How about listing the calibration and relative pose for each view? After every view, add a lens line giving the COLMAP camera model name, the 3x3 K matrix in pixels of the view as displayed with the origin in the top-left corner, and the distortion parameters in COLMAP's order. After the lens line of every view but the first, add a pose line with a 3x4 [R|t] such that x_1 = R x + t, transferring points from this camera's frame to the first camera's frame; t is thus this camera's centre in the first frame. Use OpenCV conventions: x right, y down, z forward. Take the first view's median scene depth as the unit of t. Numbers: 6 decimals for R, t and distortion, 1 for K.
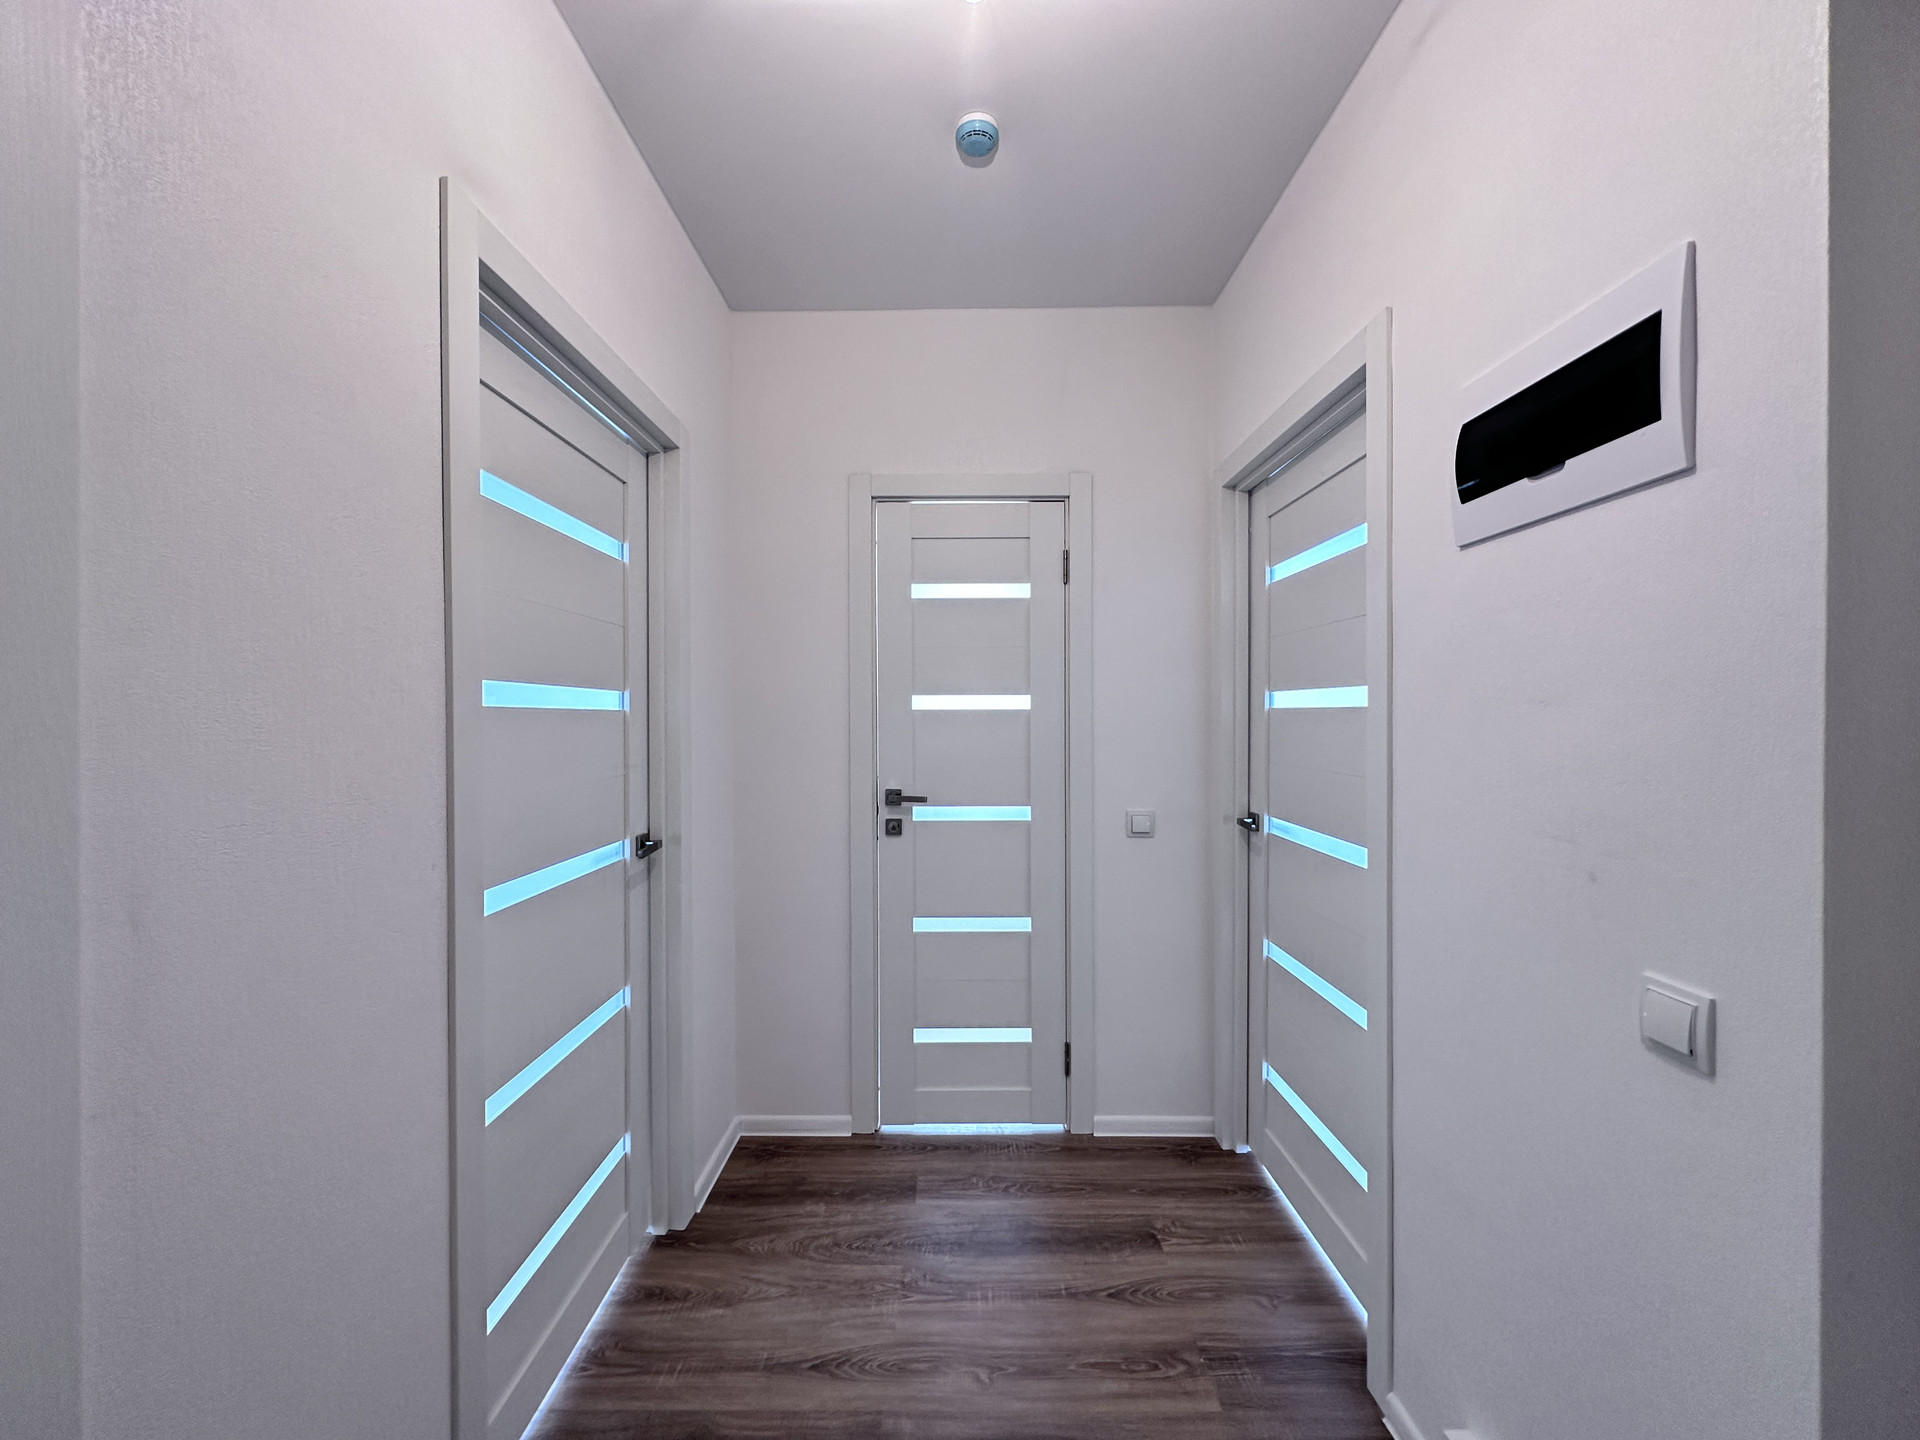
lens RADIAL K [[767.4, 0, 968.5], [0, 767.4, 724.4], [0, 0, 1]] dist [-0.006587, 0.000380]
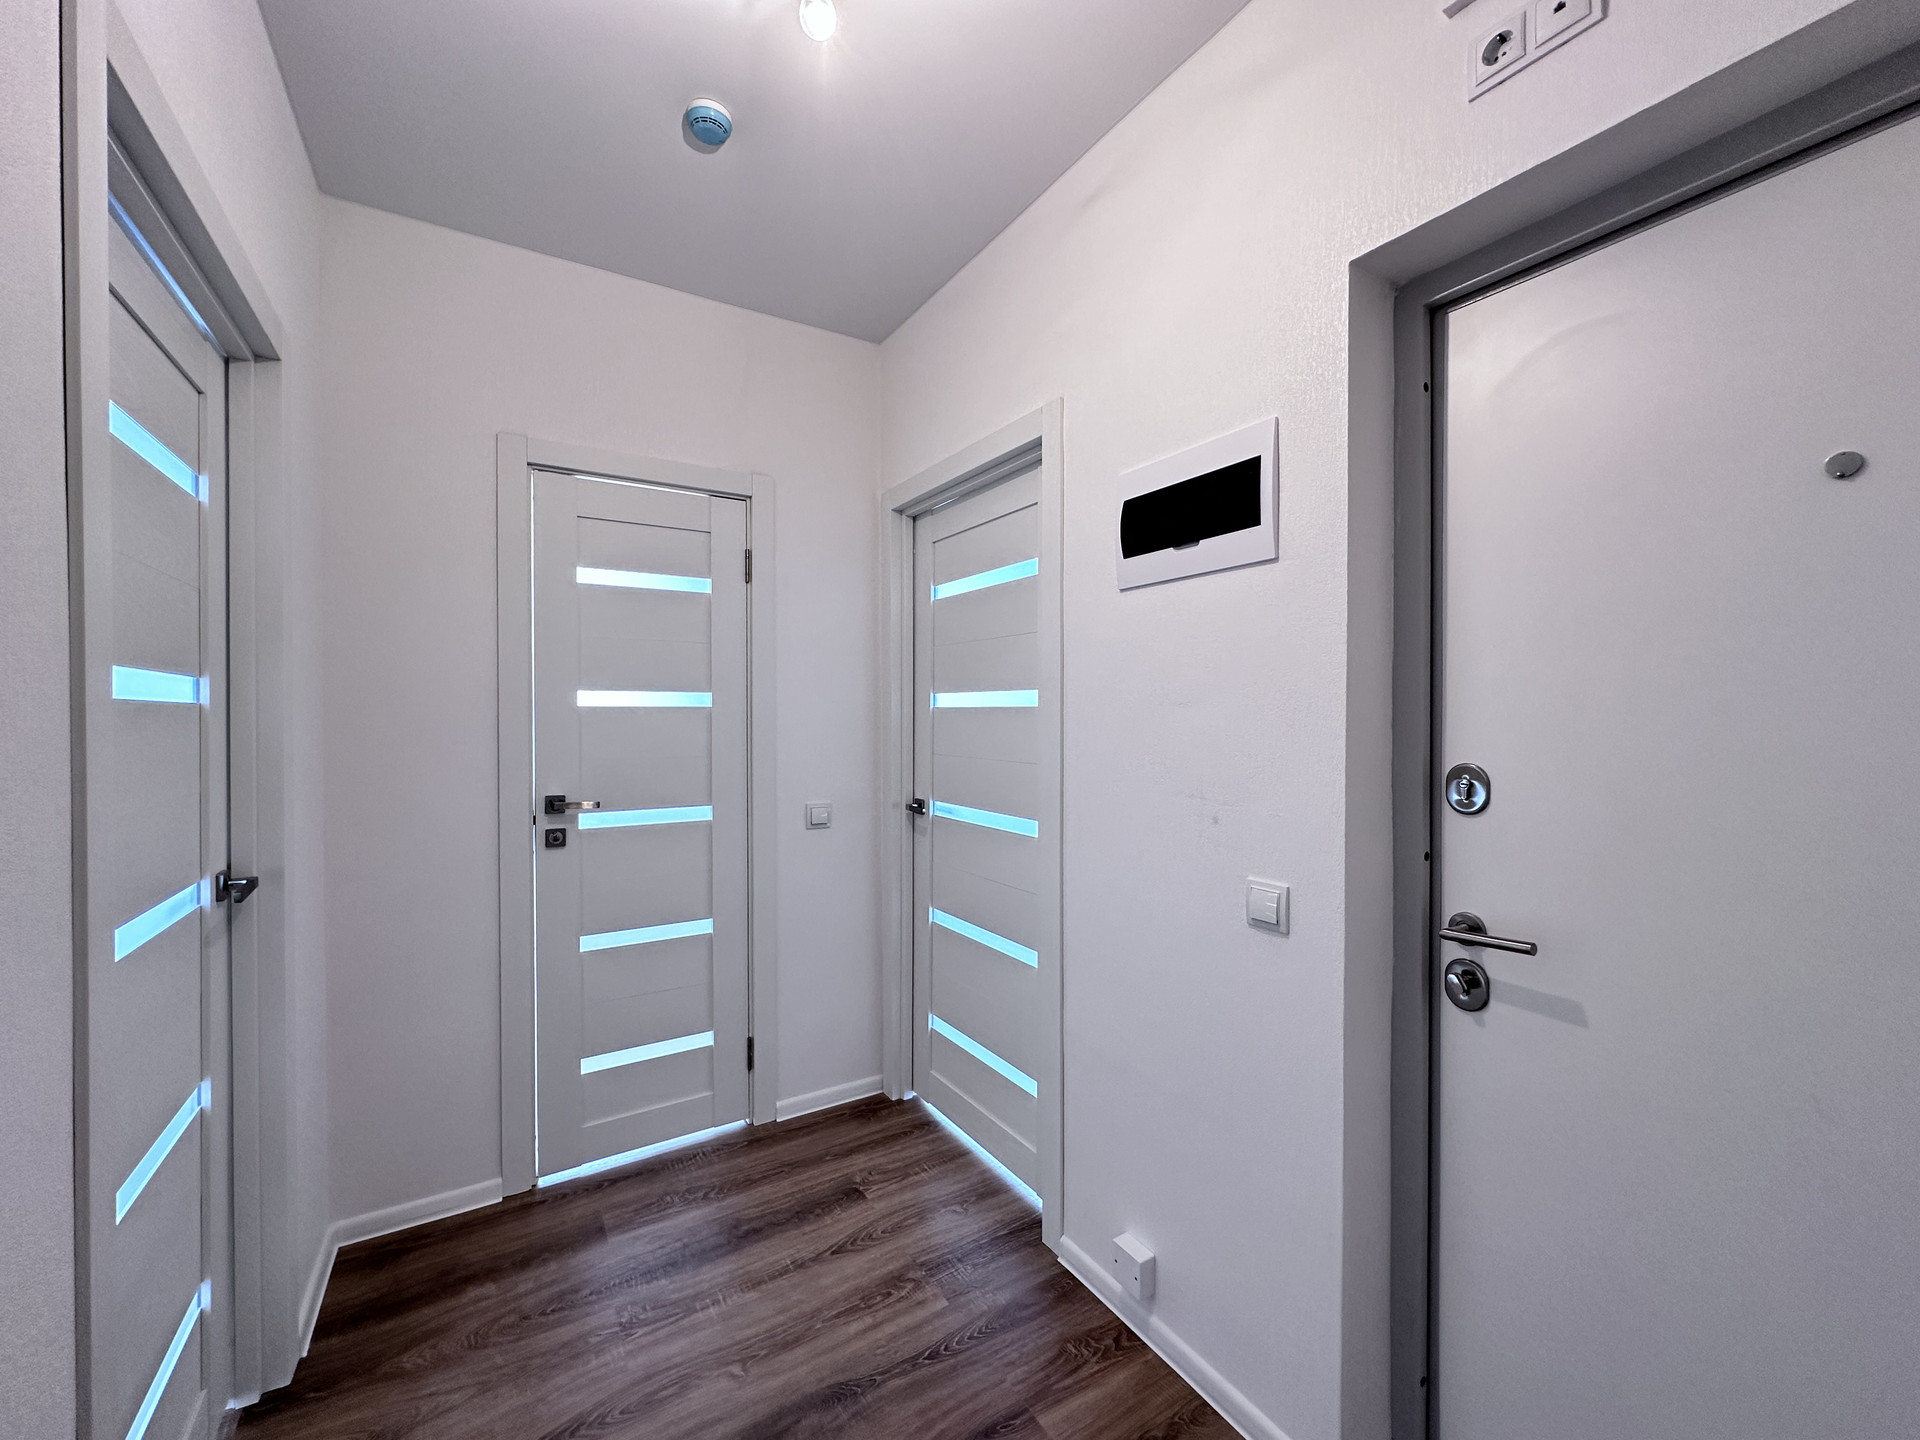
lens RADIAL K [[767.4, 0, 962.7], [0, 767.4, 725.4], [0, 0, 1]] dist [-0.006587, 0.000380]
pose [[0.844049, -0.006761, 0.536223, -0.220716], [0.005167, 0.999977, 0.004475, 0.001710], [-0.536240, -0.001007, 0.844065, -0.003629]]
